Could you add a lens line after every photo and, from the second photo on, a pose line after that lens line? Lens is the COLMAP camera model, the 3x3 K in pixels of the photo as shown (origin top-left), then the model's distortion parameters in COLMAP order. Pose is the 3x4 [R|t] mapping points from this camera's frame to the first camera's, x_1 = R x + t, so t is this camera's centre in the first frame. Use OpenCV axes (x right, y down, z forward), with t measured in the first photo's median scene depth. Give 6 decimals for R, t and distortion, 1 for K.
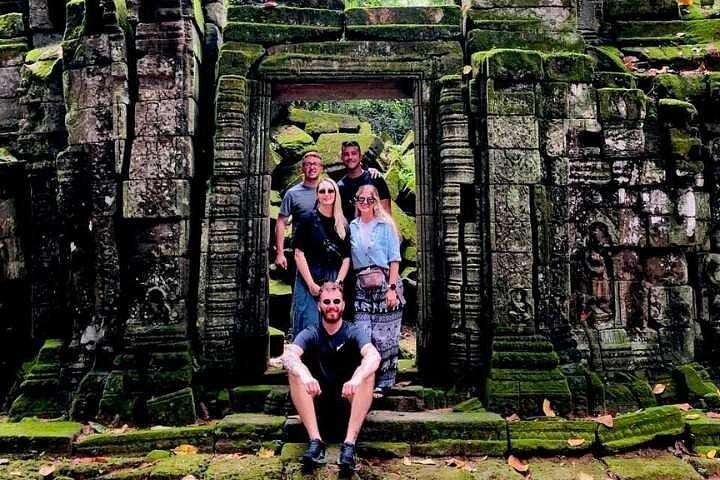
lens RADIAL K [[632.9, 0, 387.5], [0, 632.9, 239.0], [0, 0, 1]] dist [-0.013146, -0.007317]
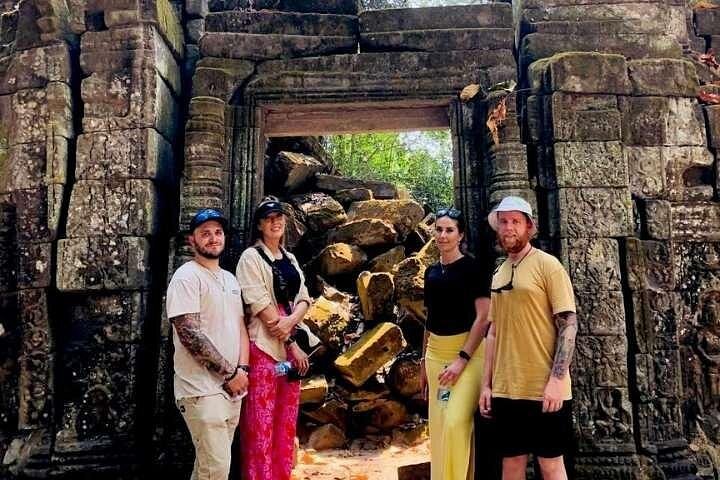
lens RADIAL K [[632.9, 0, 387.5], [0, 632.9, 239.0], [0, 0, 1]] dist [-0.013146, -0.007317]
pose [[0.997379, -0.015872, -0.070593, 0.017722], [0.006669, 0.991656, -0.128738, 0.004929], [0.072047, 0.127930, 0.989163, 0.291743]]
